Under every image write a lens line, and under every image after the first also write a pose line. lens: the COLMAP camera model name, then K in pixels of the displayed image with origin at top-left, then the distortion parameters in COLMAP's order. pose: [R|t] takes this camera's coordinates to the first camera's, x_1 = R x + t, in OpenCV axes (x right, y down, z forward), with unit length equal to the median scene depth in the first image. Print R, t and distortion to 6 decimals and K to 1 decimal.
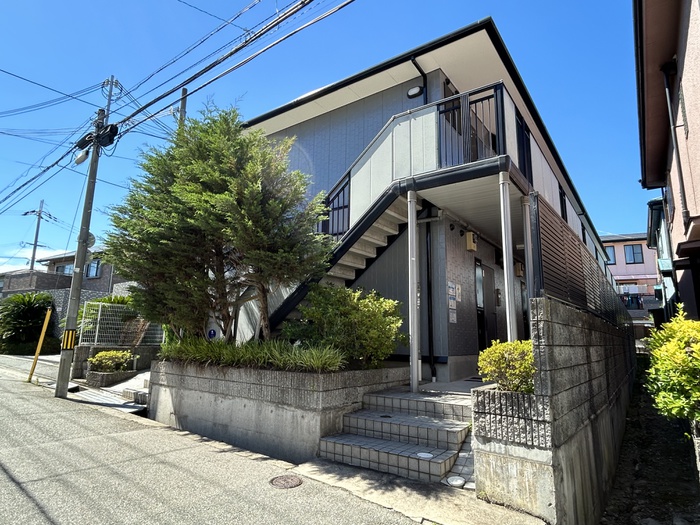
lens RADIAL K [[410.0, 0, 350.0], [0, 410.0, 262.5], [0, 0, 1]] dist [-0.000808, 0.000373]
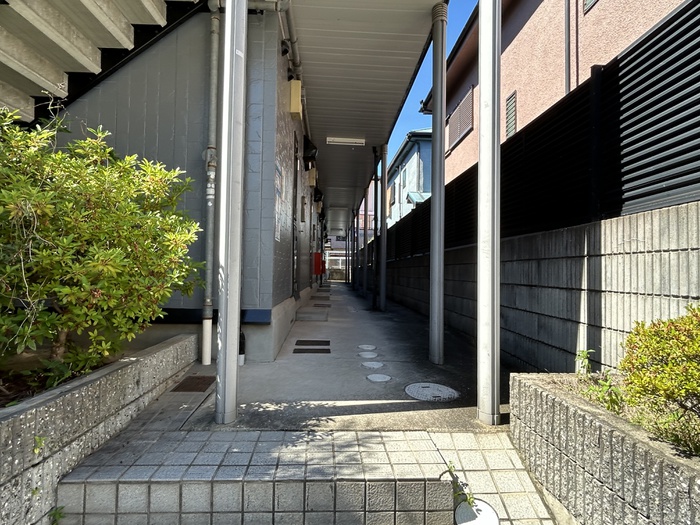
lens RADIAL K [[410.0, 0, 350.0], [0, 410.0, 262.5], [0, 0, 1]] dist [-0.000808, 0.000373]
pose [[0.792137, 0.009489, 0.610269, 0.017043], [-0.117729, 0.983477, 0.137521, 0.106427], [-0.598881, -0.180782, 0.780166, 0.627323]]
